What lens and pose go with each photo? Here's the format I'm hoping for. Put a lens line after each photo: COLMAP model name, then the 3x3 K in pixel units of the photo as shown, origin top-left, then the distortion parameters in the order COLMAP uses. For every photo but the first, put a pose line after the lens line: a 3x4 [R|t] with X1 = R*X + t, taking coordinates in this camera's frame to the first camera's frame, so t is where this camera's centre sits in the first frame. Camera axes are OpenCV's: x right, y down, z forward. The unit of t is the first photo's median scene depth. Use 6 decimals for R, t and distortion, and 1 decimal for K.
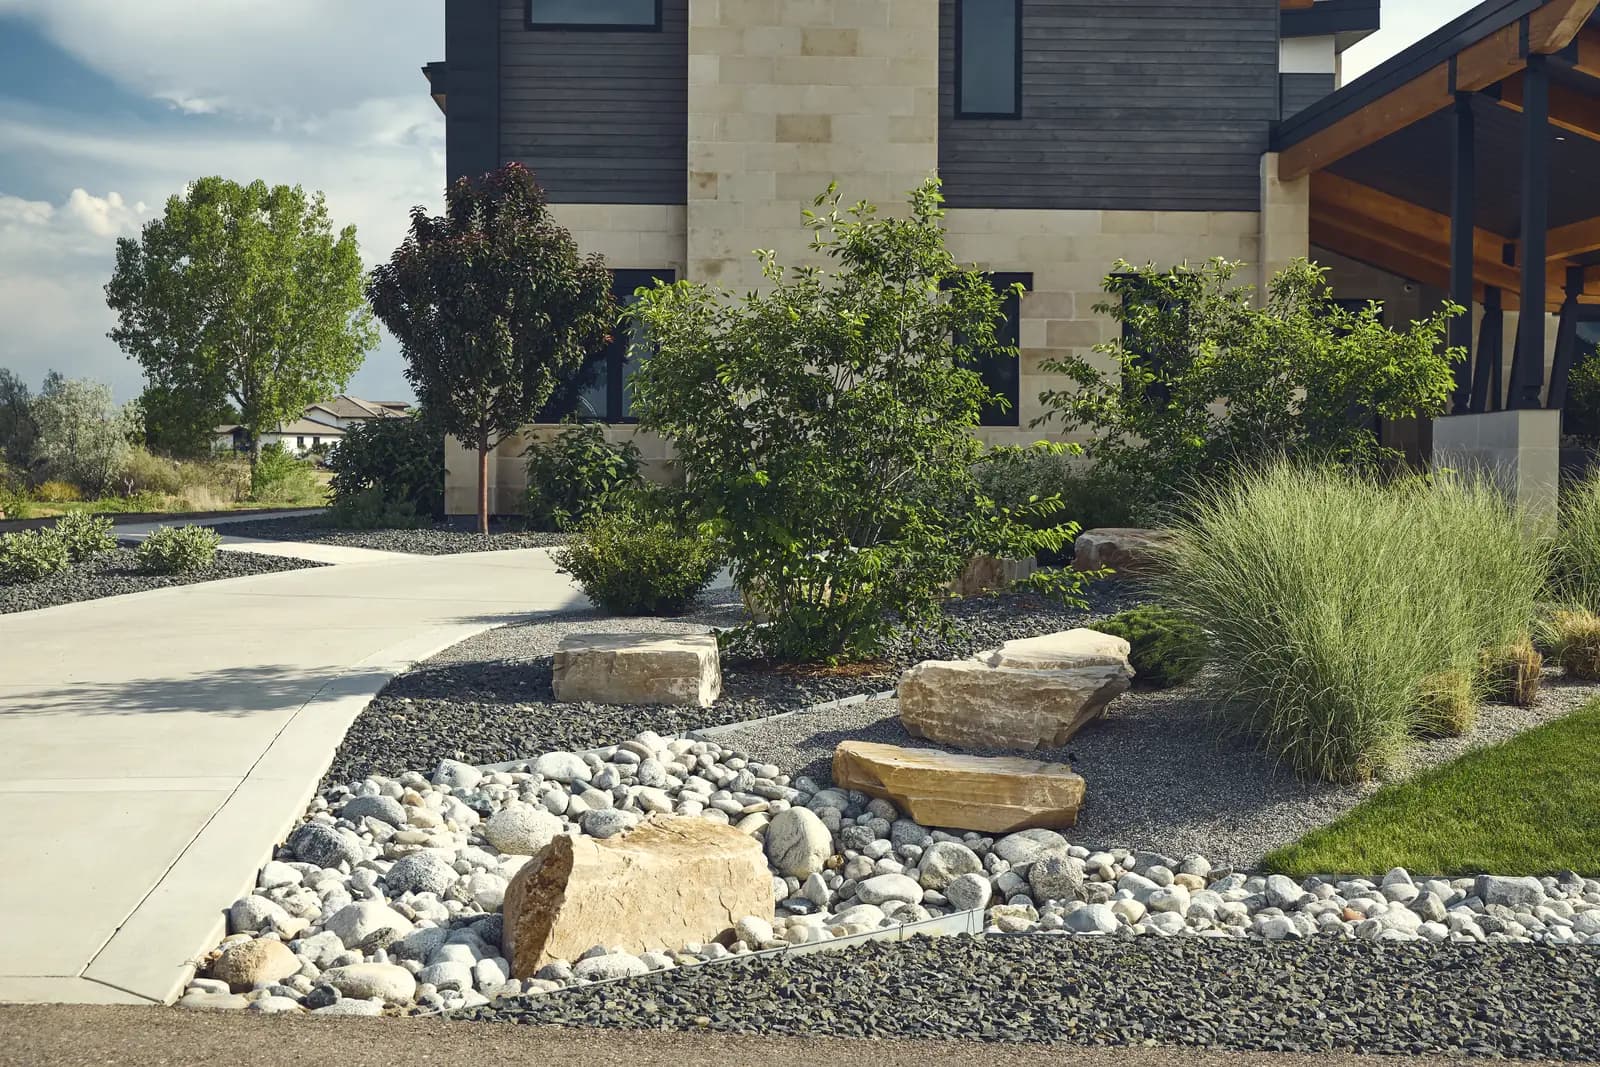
lens RADIAL K [[2546.6, 0, 800.0], [0, 2546.6, 533.5], [0, 0, 1]] dist [0.160116, 0.039474]
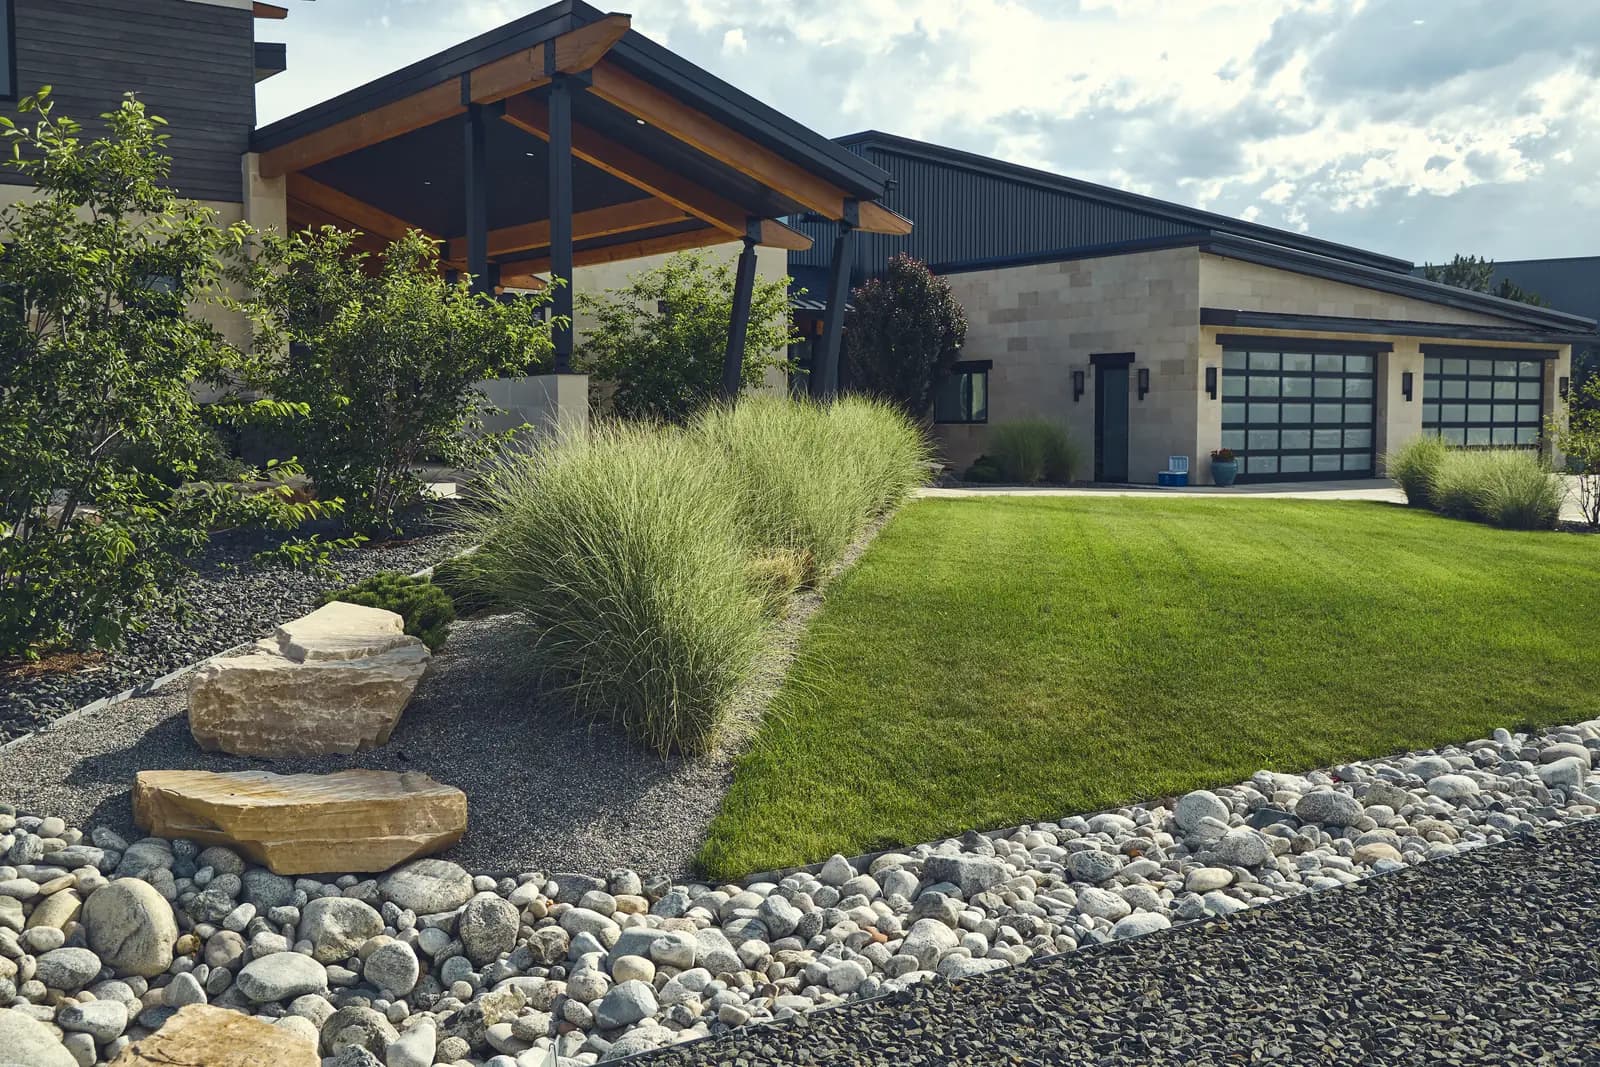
lens RADIAL K [[1714.8, 0, 800.0], [0, 1714.8, 533.5], [0, 0, 1]] dist [-0.006127, 0.029170]
pose [[0.828253, -0.044041, 0.558621, -0.111197], [0.020709, 0.998631, 0.048026, -0.016158], [-0.559972, -0.028209, 0.828031, 0.443427]]
